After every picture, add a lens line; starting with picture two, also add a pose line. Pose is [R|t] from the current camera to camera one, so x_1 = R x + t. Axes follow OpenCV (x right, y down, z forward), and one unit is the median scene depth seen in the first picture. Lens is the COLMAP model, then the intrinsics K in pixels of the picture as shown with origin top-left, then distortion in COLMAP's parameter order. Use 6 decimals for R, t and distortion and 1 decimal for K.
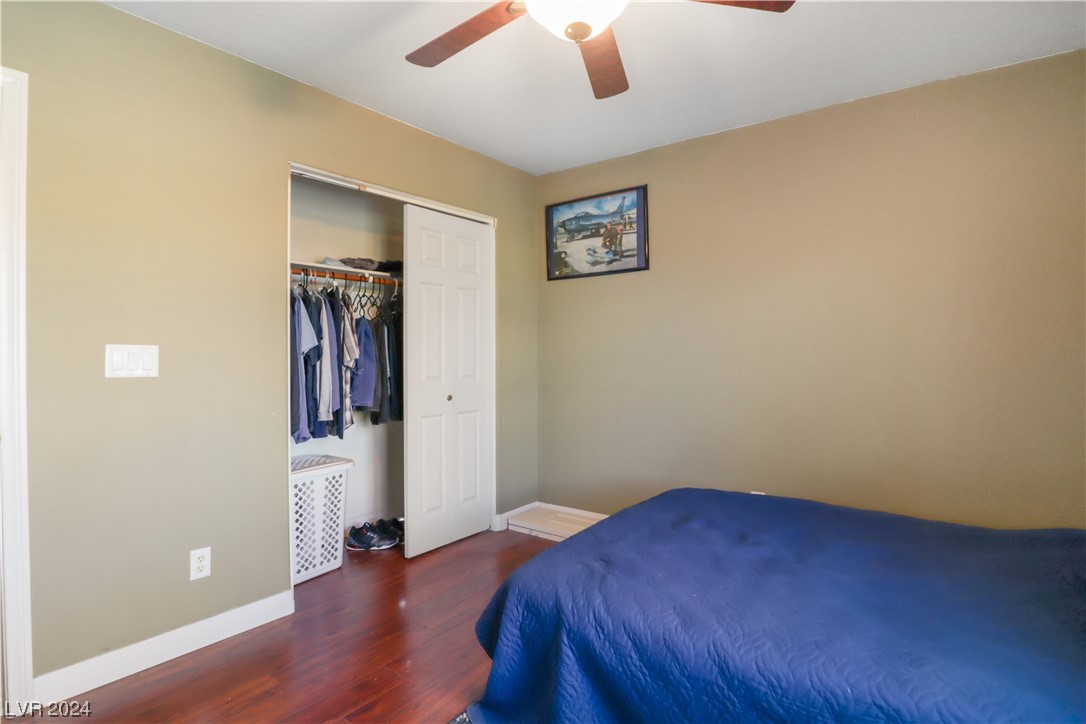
lens RADIAL K [[560.4, 0, 546.3], [0, 560.4, 356.2], [0, 0, 1]] dist [-0.054450, 0.017252]
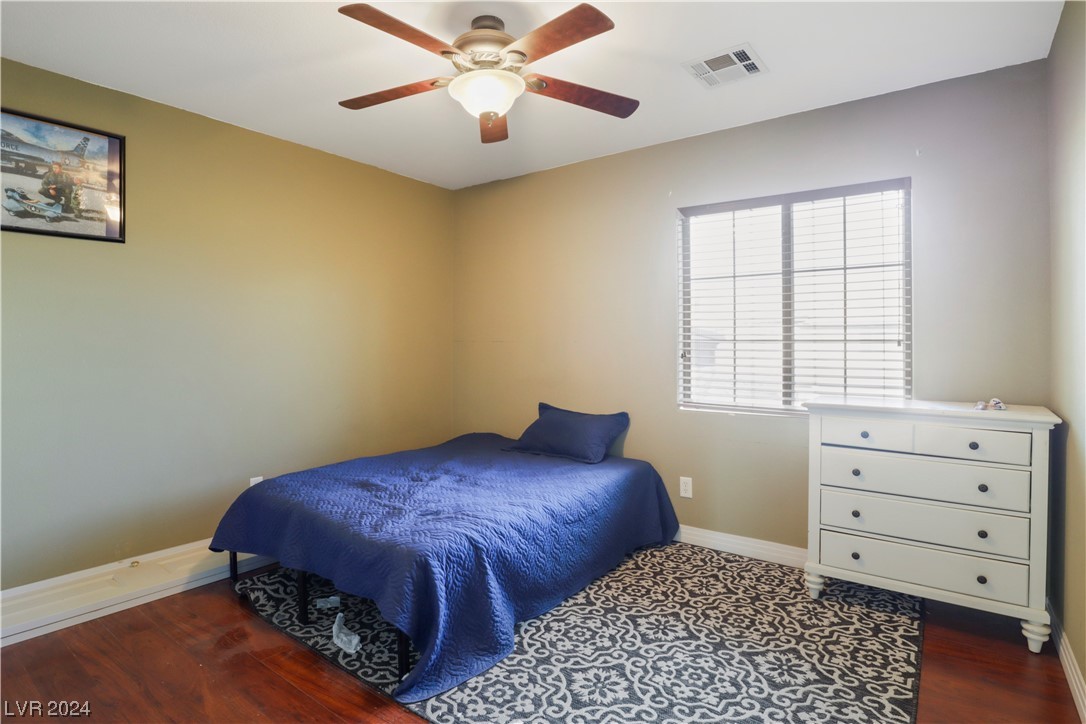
lens RADIAL K [[560.4, 0, 546.3], [0, 560.4, 356.2], [0, 0, 1]] dist [-0.054450, 0.017252]
pose [[-0.010264, -0.018662, 0.999773, -0.585016], [0.002655, 0.999822, 0.018690, -0.004906], [-0.999944, 0.002846, -0.010213, 0.383254]]
